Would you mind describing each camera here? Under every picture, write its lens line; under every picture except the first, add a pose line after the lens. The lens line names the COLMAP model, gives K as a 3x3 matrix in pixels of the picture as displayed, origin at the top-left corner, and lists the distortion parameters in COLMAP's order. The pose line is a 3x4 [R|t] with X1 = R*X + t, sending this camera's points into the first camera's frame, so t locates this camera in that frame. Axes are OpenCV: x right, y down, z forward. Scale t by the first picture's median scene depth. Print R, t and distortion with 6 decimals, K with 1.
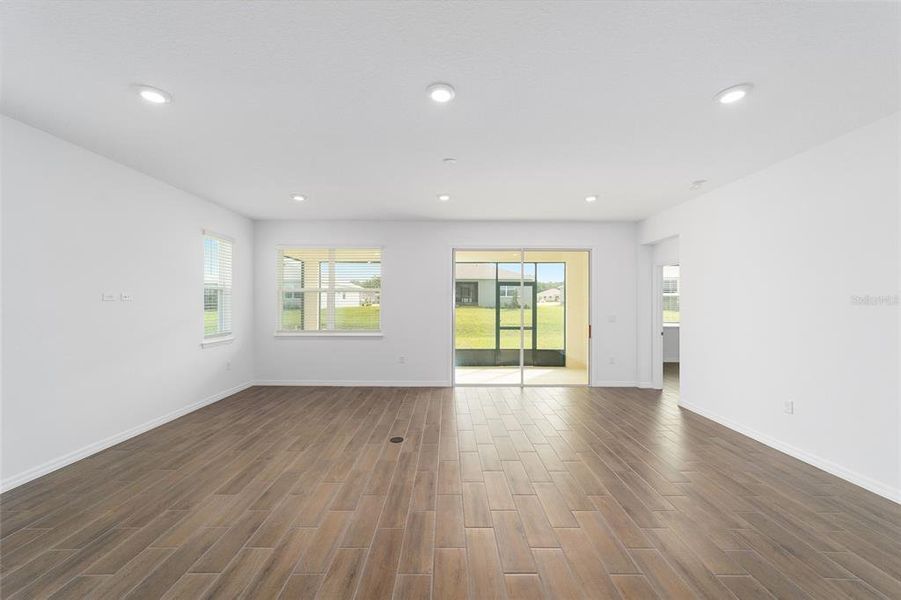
lens RADIAL K [[344.7, 0, 446.7], [0, 344.7, 300.8], [0, 0, 1]] dist [-0.021385, 0.011950]
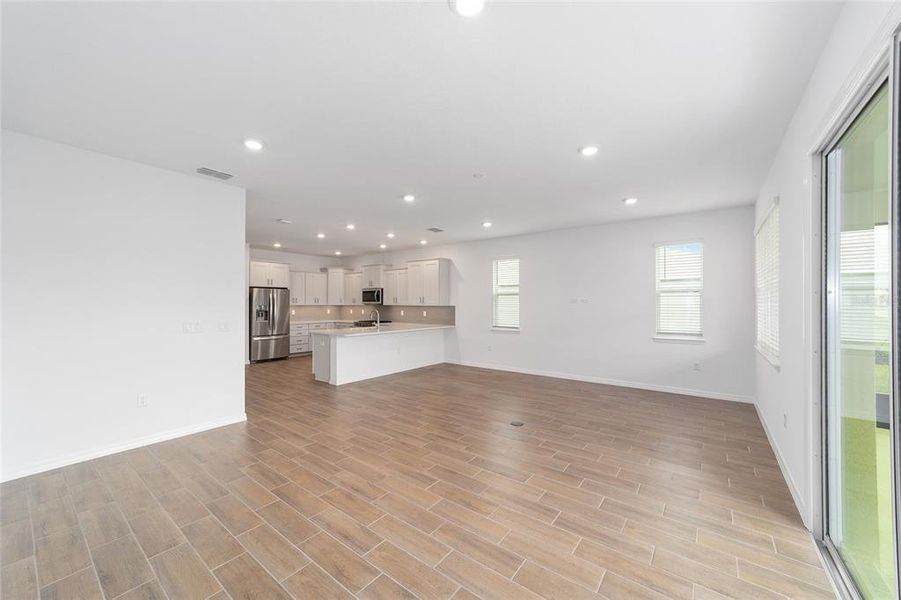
lens RADIAL K [[344.7, 0, 446.7], [0, 344.7, 300.8], [0, 0, 1]] dist [-0.021385, 0.011950]
pose [[-0.610303, -0.008554, -0.792122, 0.608644], [0.002066, 0.999921, -0.012391, 0.007664], [0.792165, -0.009199, -0.610237, 1.022376]]
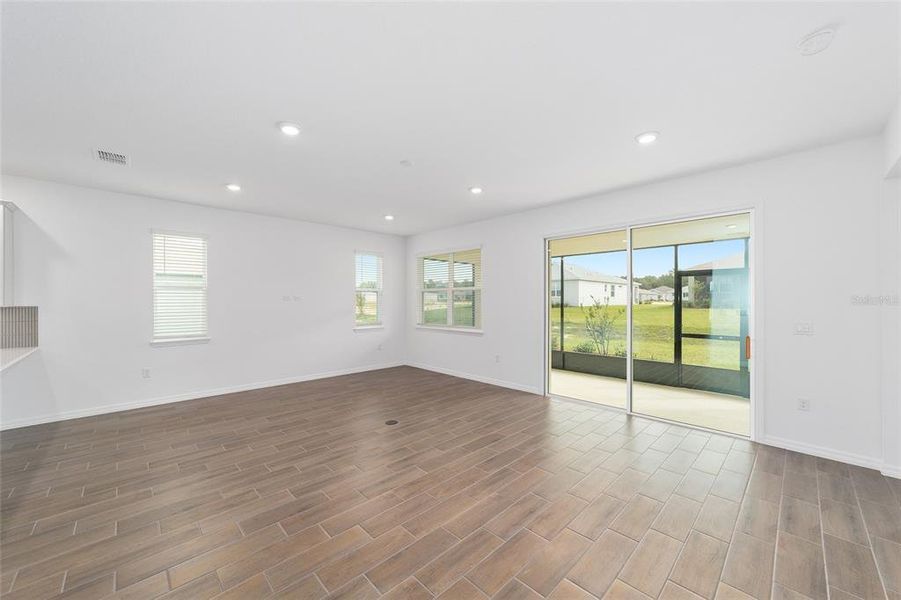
lens RADIAL K [[344.7, 0, 446.7], [0, 344.7, 300.8], [0, 0, 1]] dist [-0.021385, 0.011950]
pose [[0.694241, -0.001752, -0.719740, 0.533234], [0.006718, 0.999969, 0.004047, 0.002456], [0.719711, -0.007645, 0.694232, 0.236789]]
